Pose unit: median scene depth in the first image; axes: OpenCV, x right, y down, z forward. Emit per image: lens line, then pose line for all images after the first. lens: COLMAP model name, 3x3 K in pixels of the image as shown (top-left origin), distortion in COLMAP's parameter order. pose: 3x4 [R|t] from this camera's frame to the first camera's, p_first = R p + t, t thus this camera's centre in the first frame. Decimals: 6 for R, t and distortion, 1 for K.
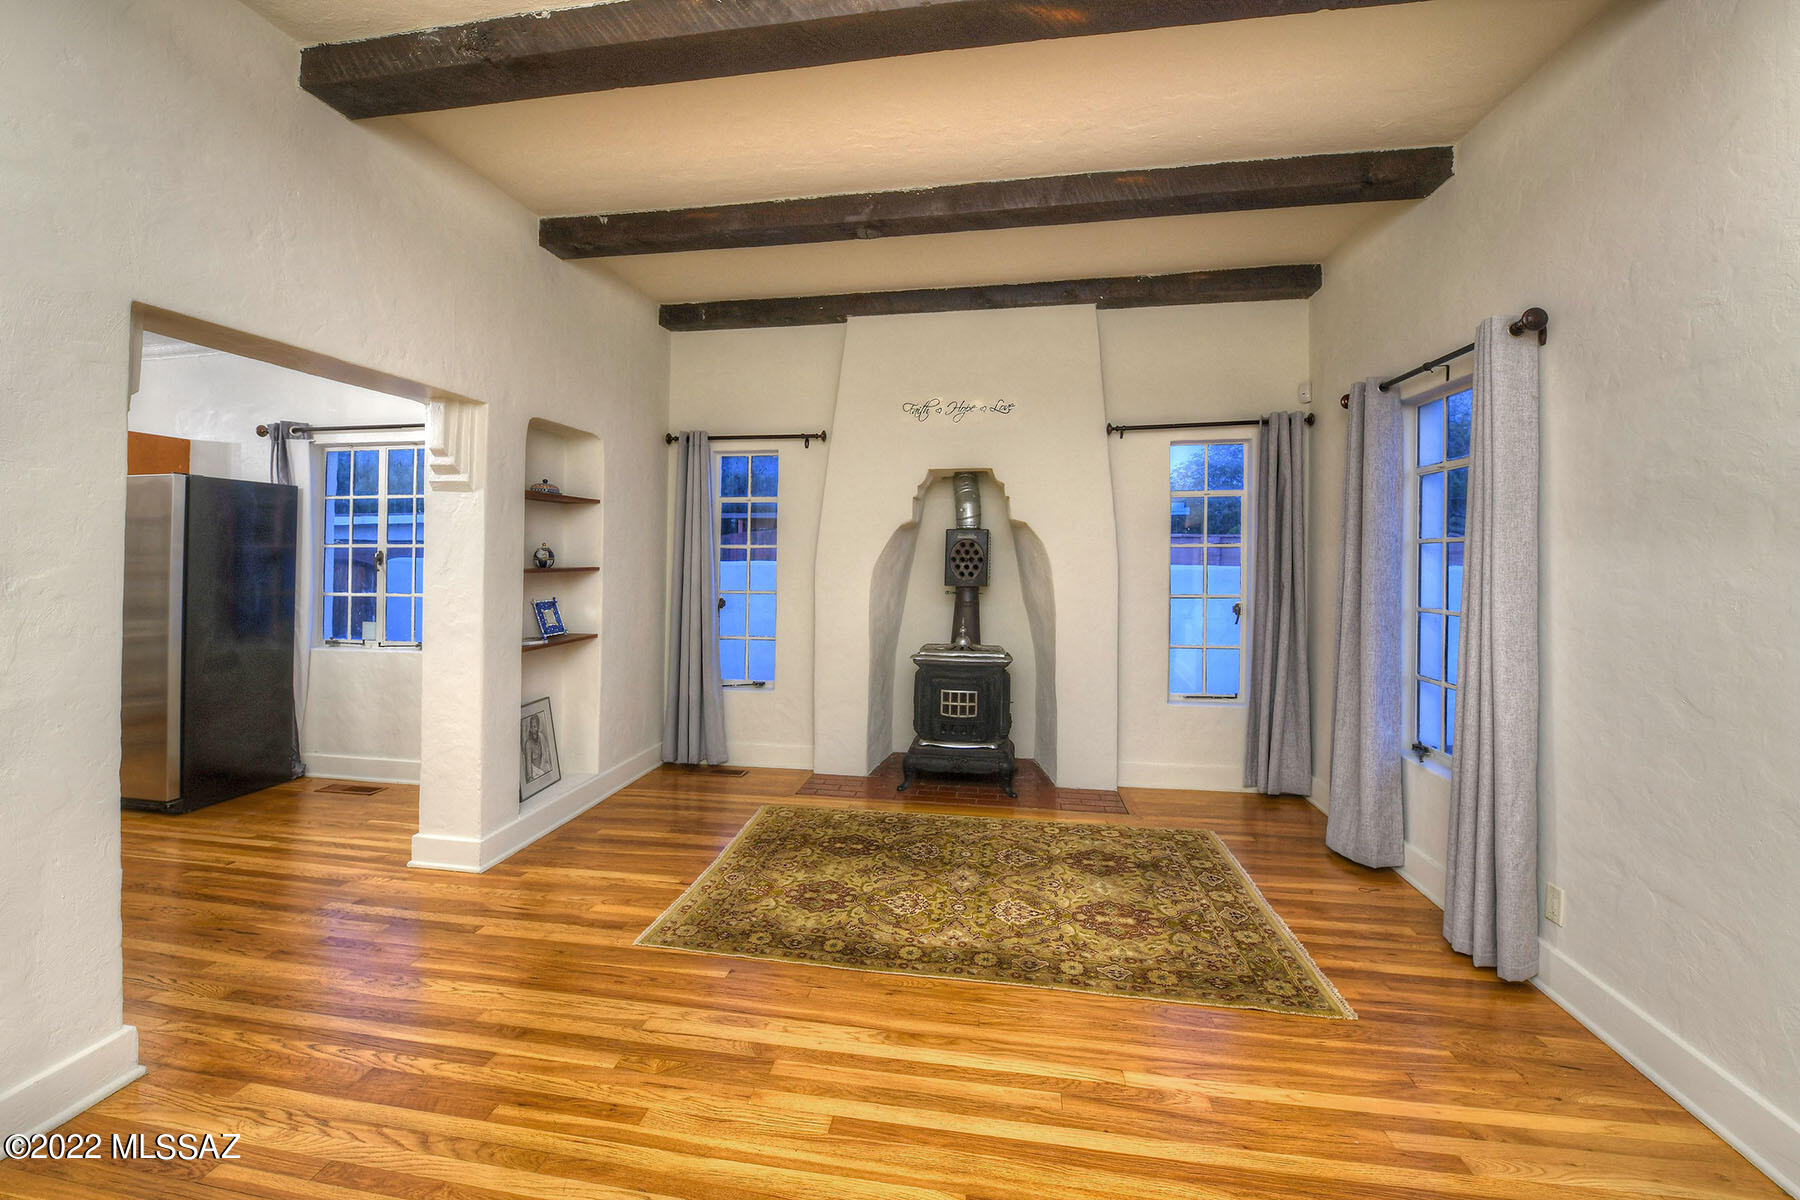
lens RADIAL K [[754.5, 0, 874.8], [0, 754.5, 529.7], [0, 0, 1]] dist [-0.015938, -0.001336]
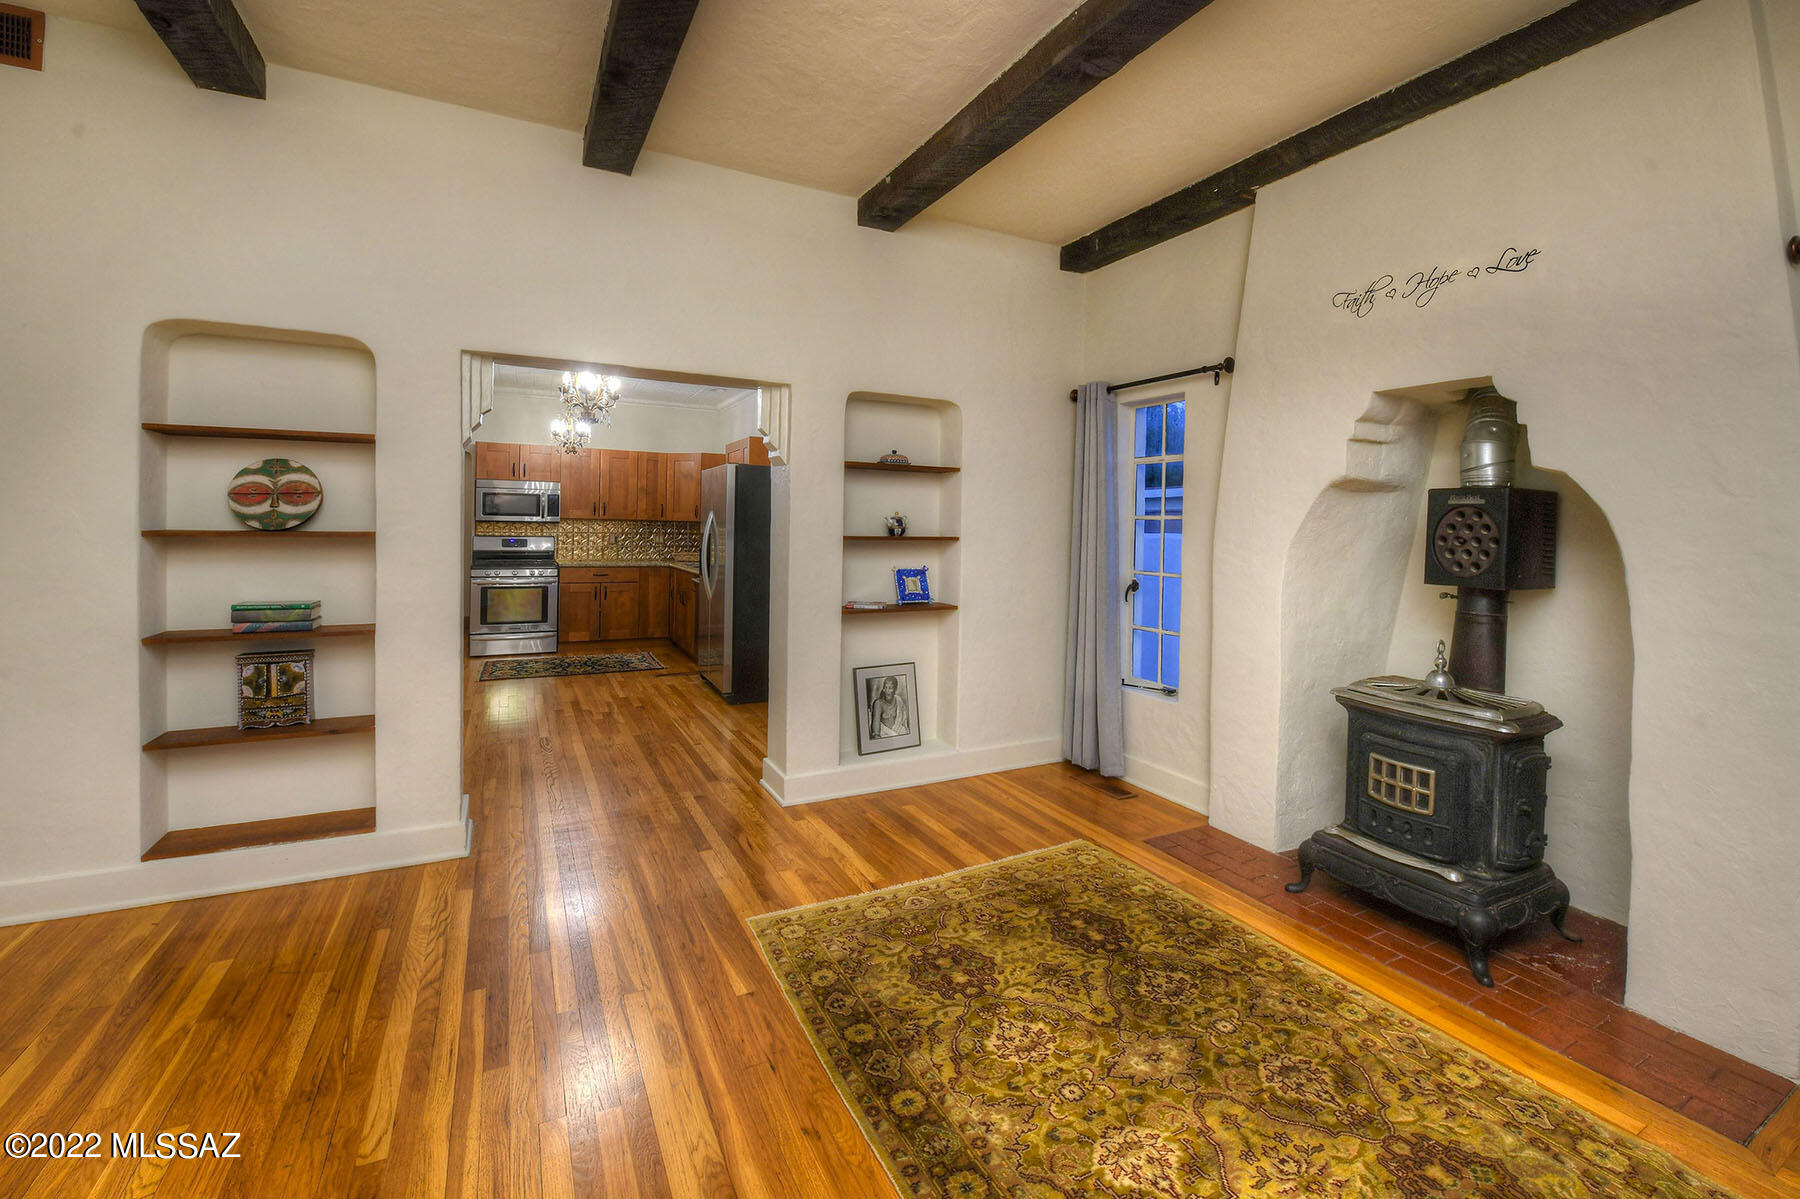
lens RADIAL K [[745.4, 0, 891.5], [0, 745.4, 510.1], [0, 0, 1]] dist [-0.017451, -0.000794]
pose [[0.607669, -0.005618, -0.794171, 0.419433], [0.007517, 0.999971, -0.001322, 0.019358], [0.794155, -0.005167, 0.607693, 0.428084]]
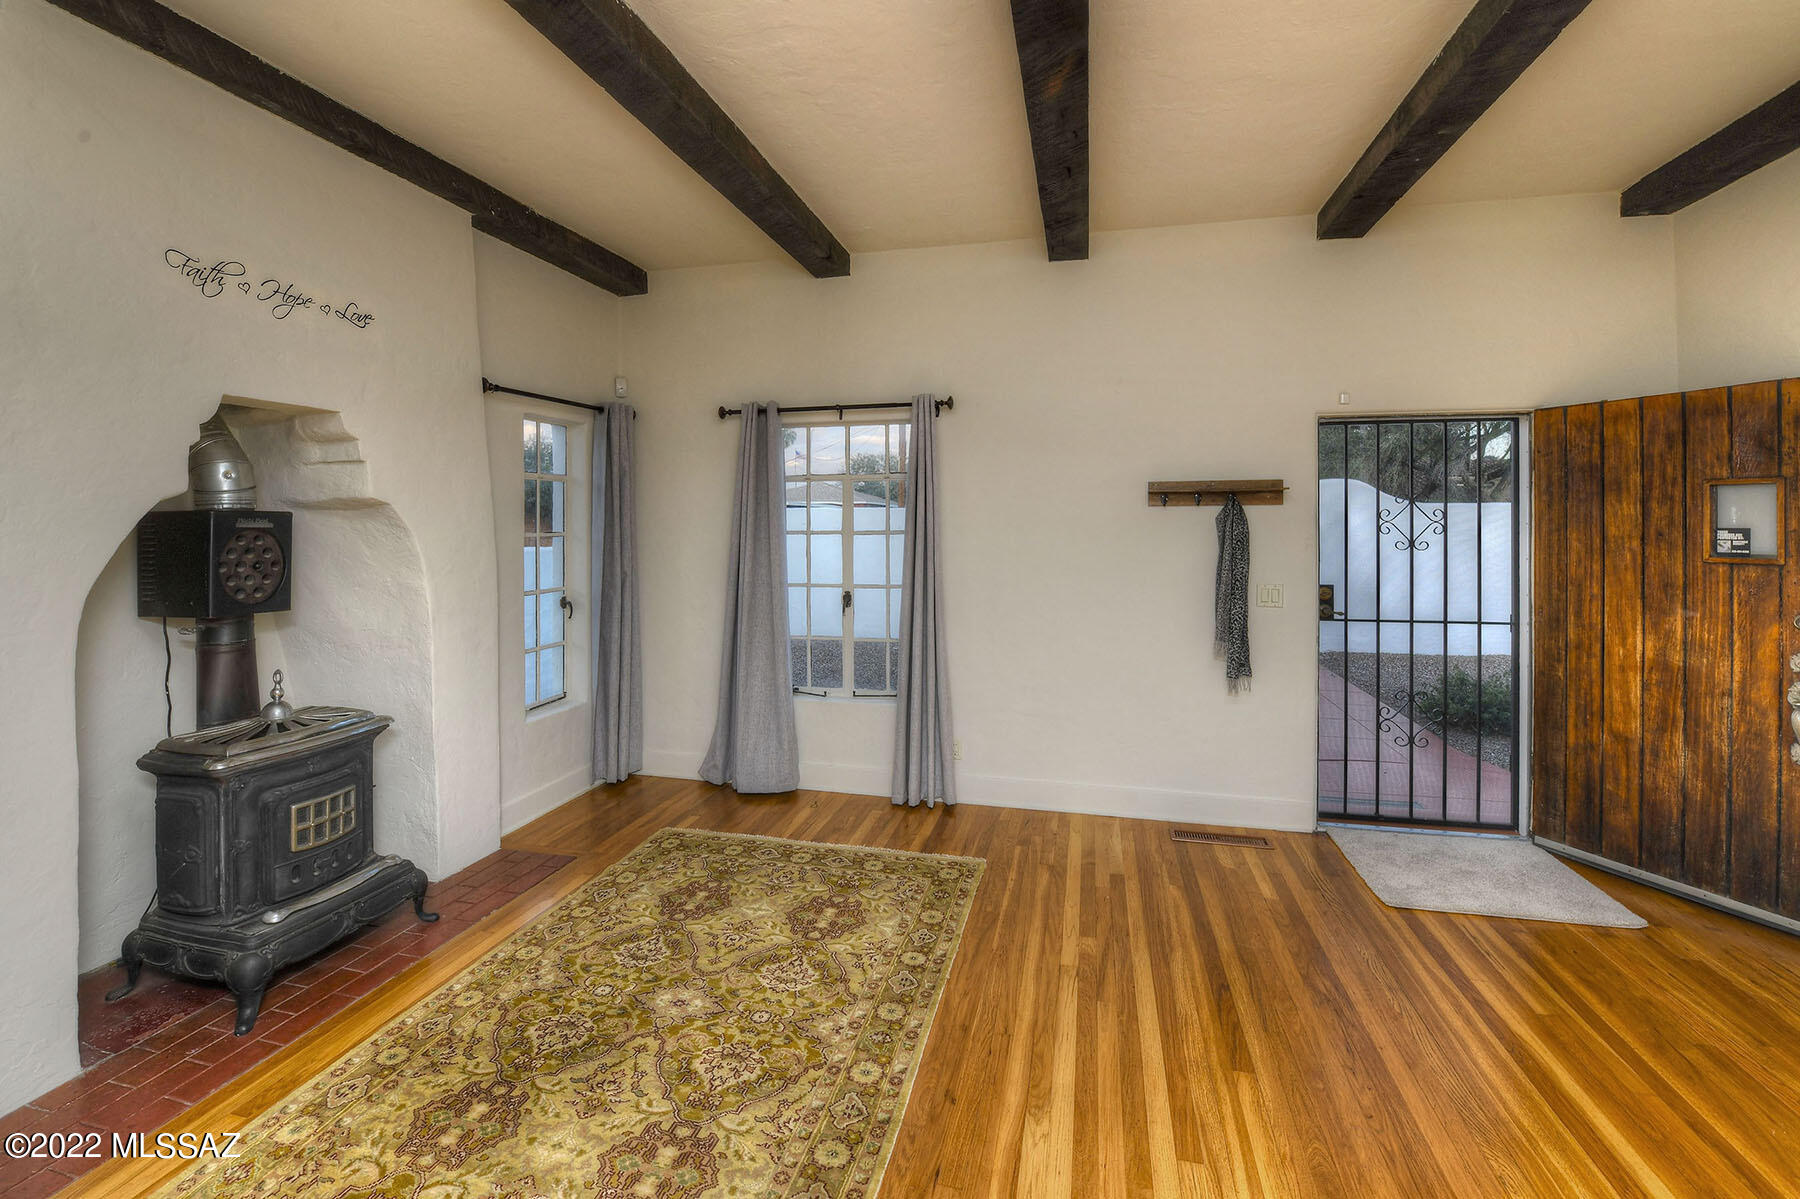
lens RADIAL K [[745.4, 0, 891.5], [0, 745.4, 510.1], [0, 0, 1]] dist [-0.017451, -0.000794]
pose [[0.079084, 0.014990, 0.996755, -0.530081], [-0.025245, 0.999596, -0.013030, -0.008218], [-0.996548, -0.024132, 0.079431, 0.678897]]
